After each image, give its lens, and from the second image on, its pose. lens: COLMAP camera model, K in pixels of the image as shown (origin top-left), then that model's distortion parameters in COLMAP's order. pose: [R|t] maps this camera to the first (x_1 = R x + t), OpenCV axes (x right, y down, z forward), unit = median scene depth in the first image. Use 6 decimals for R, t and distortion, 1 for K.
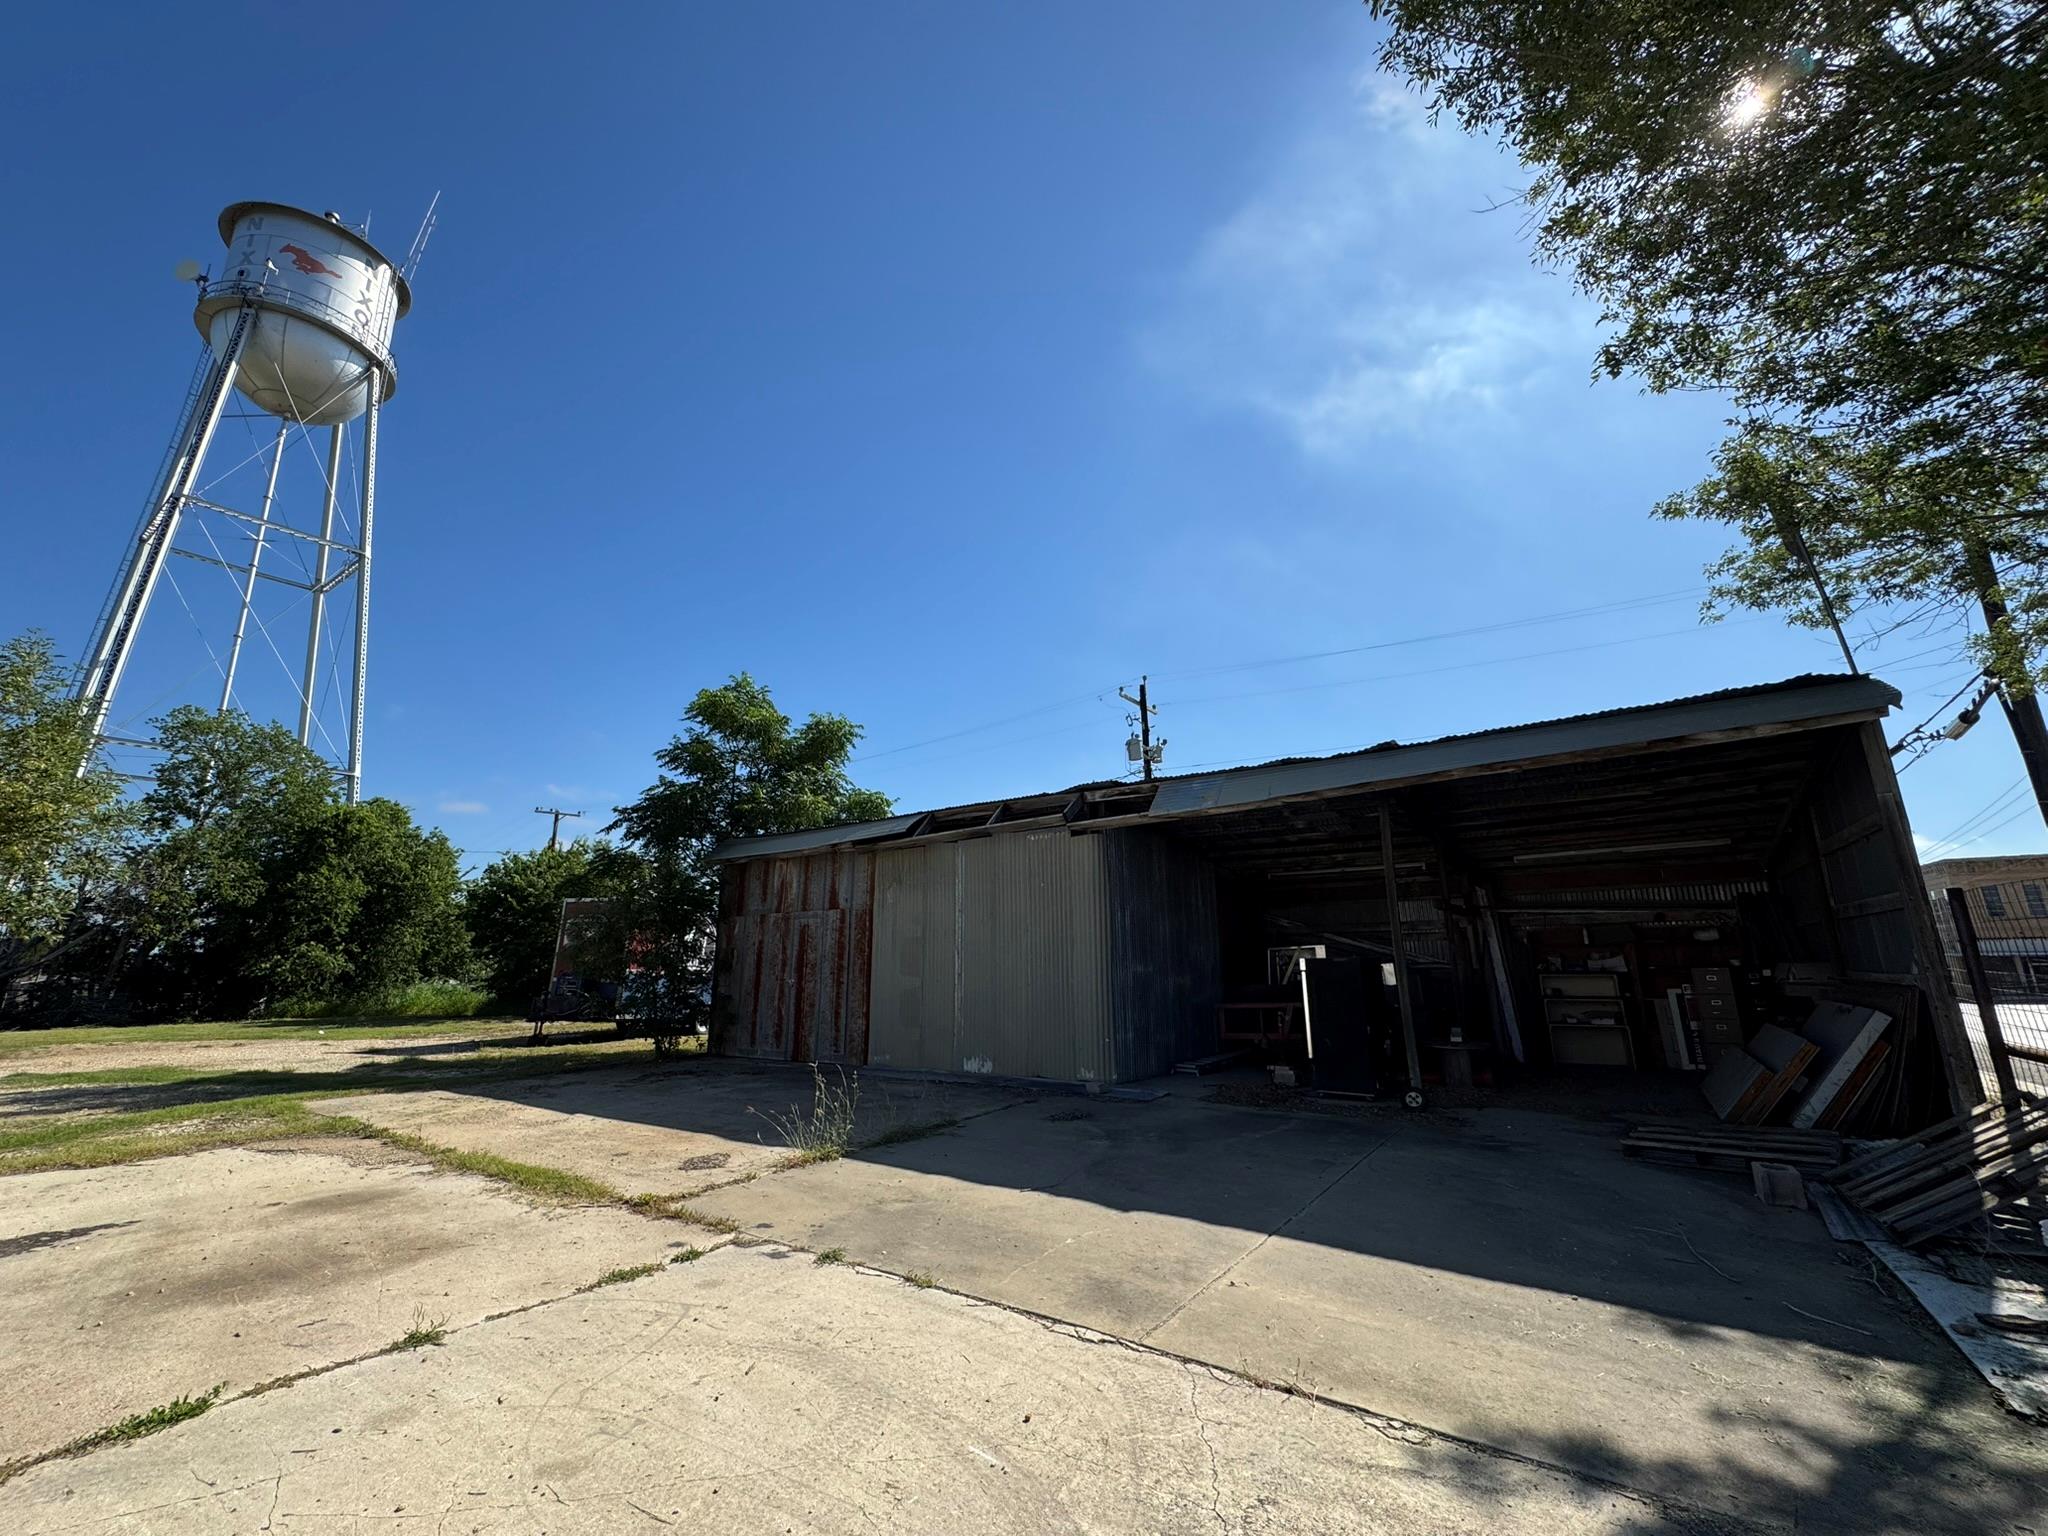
lens RADIAL K [[820.9, 0, 1023.2], [0, 820.9, 764.8], [0, 0, 1]] dist [-0.000813, 0.000323]
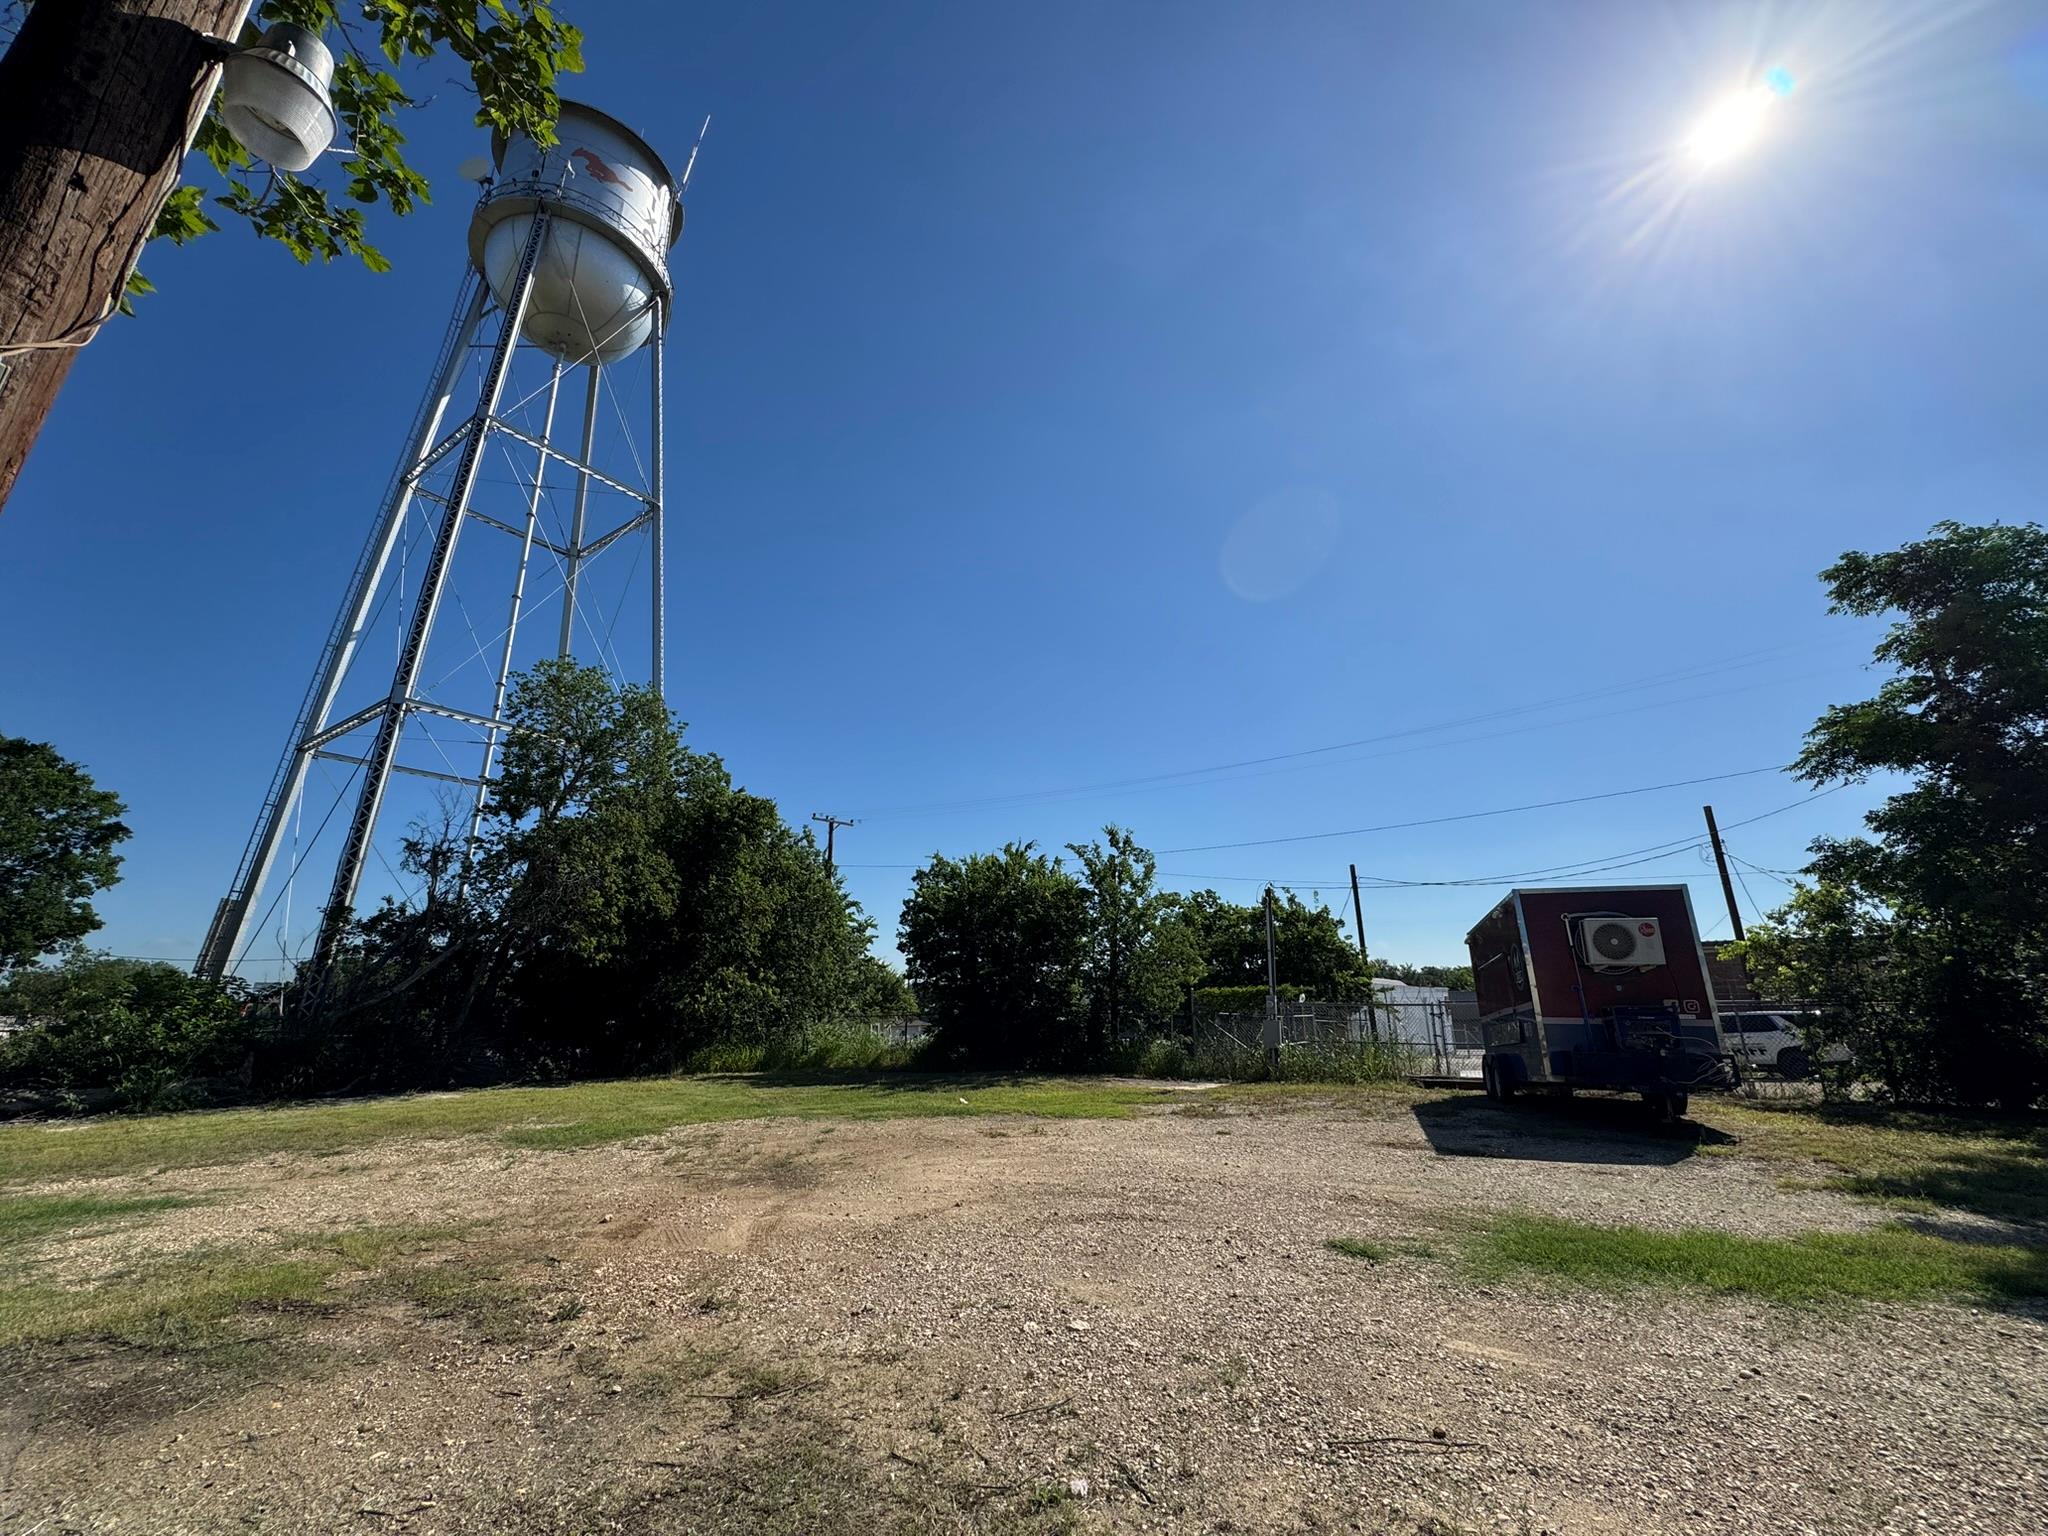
lens RADIAL K [[819.3, 0, 1022.6], [0, 819.3, 763.5], [0, 0, 1]] dist [0.000050, 0.000169]
pose [[0.999938, 0.000222, 0.011159, -0.451592], [0.000412, 0.998383, -0.056842, 0.054986], [-0.011154, 0.056843, 0.998321, 0.182196]]
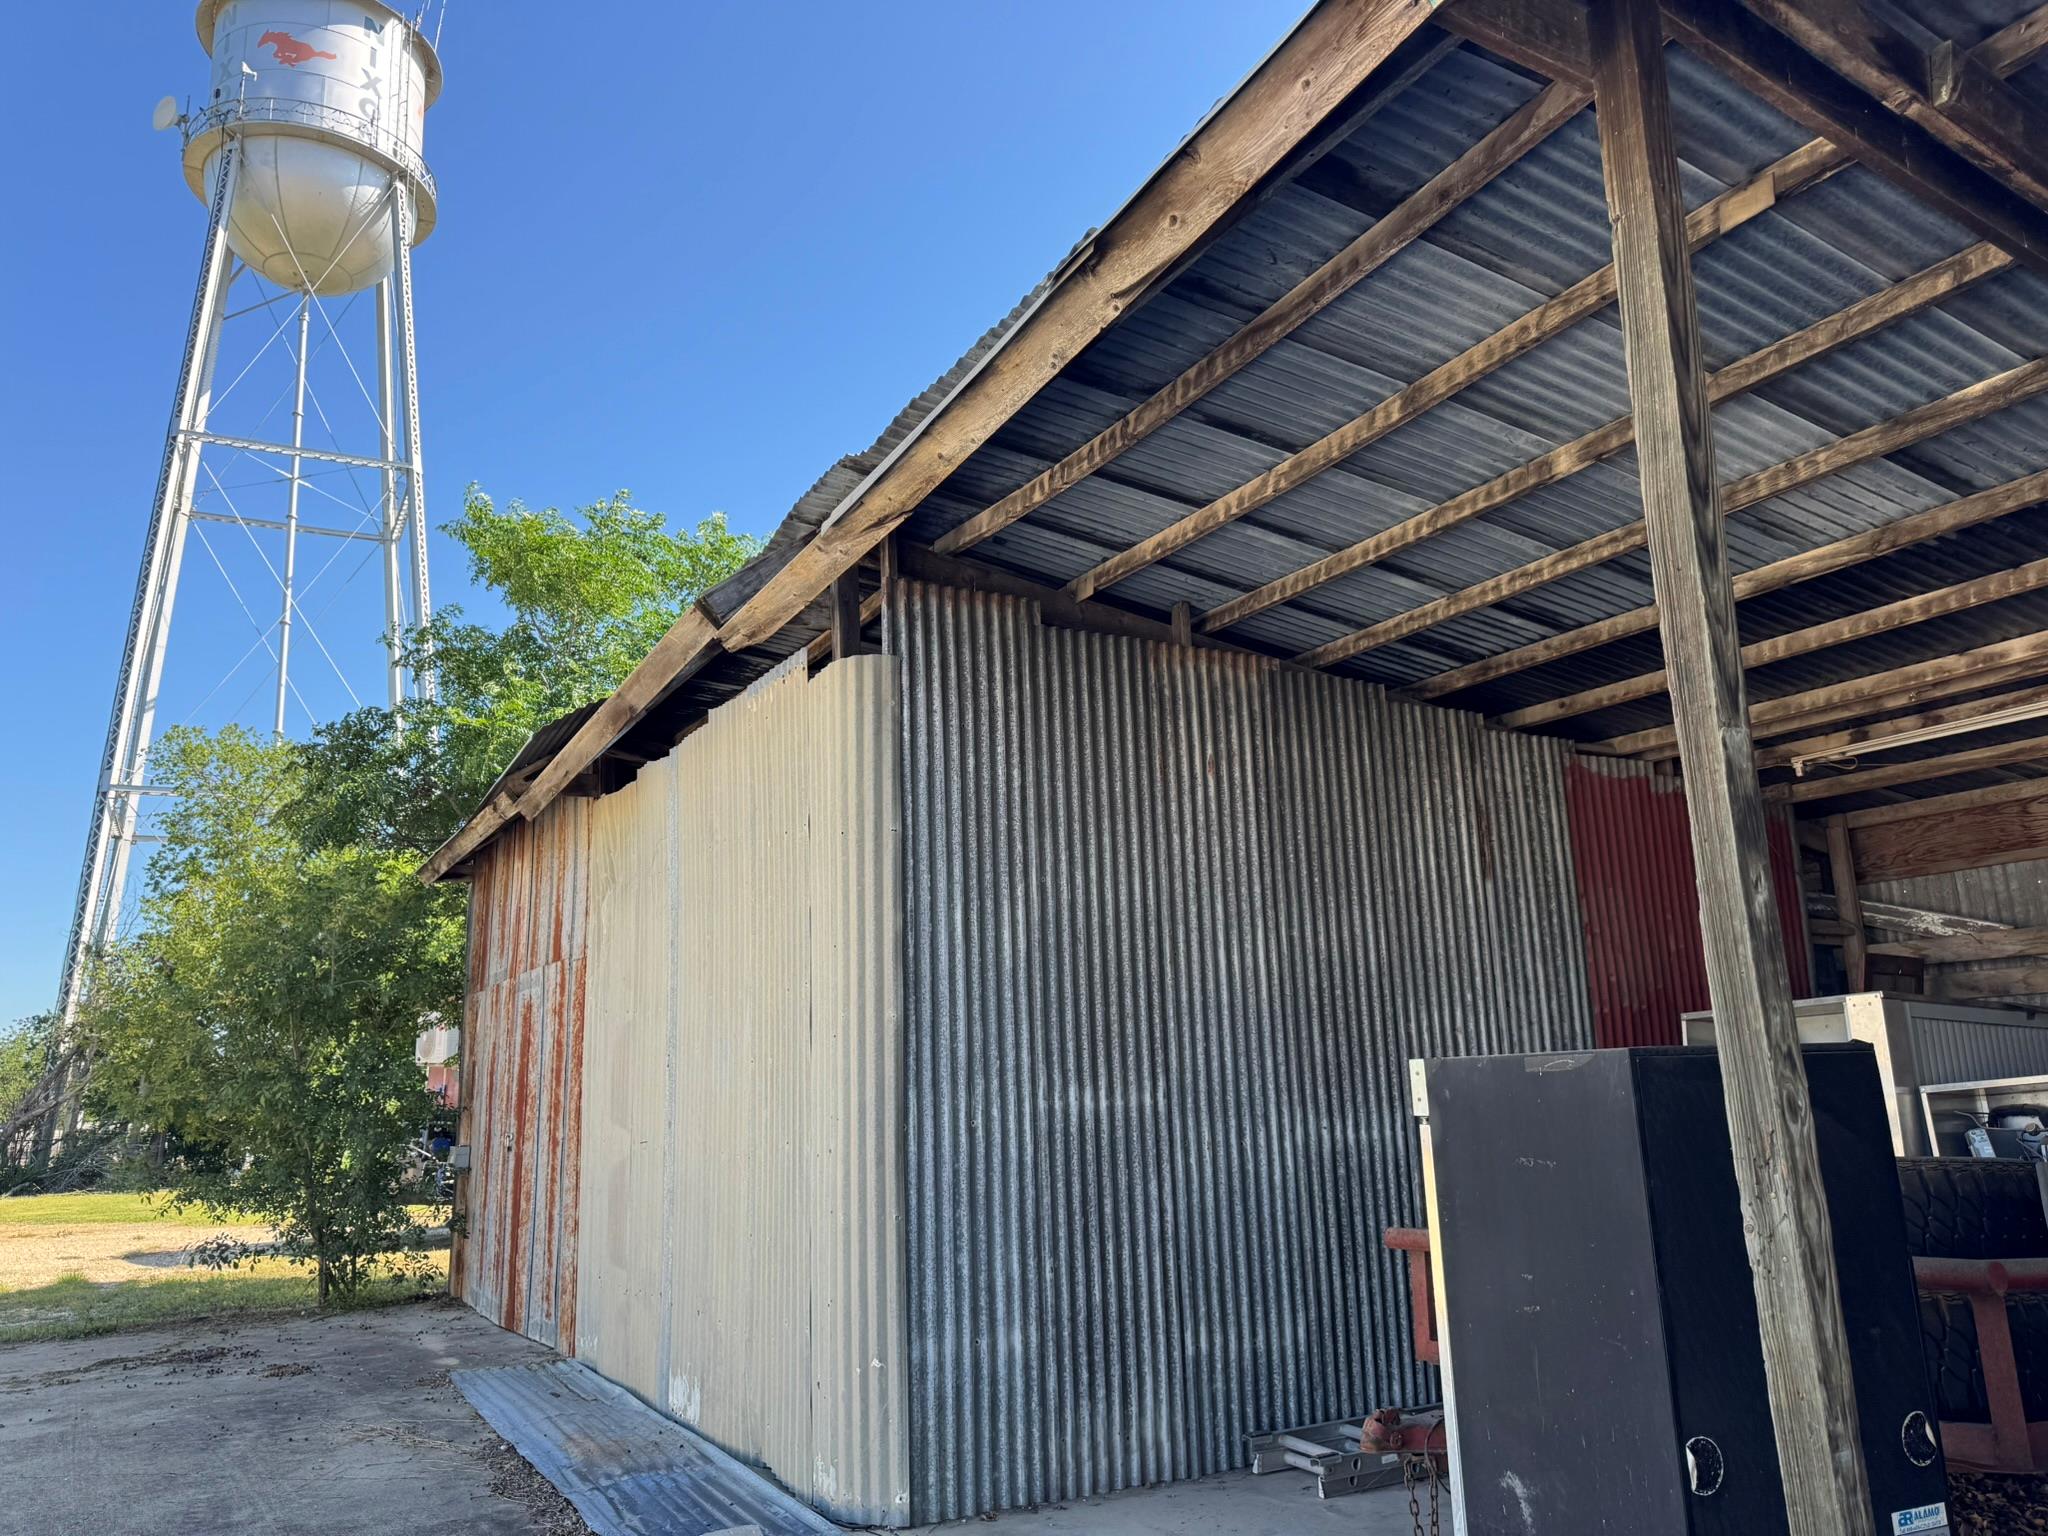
lens RADIAL K [[1450.0, 0, 1024.0], [0, 1450.0, 768.0], [0, 0, 1]] dist [0.003660, 0.001265]
pose [[0.898317, -0.113319, -0.424482, 0.097993], [0.128212, 0.991725, 0.006581, 0.035239], [0.420223, -0.060336, 0.905413, 0.150082]]
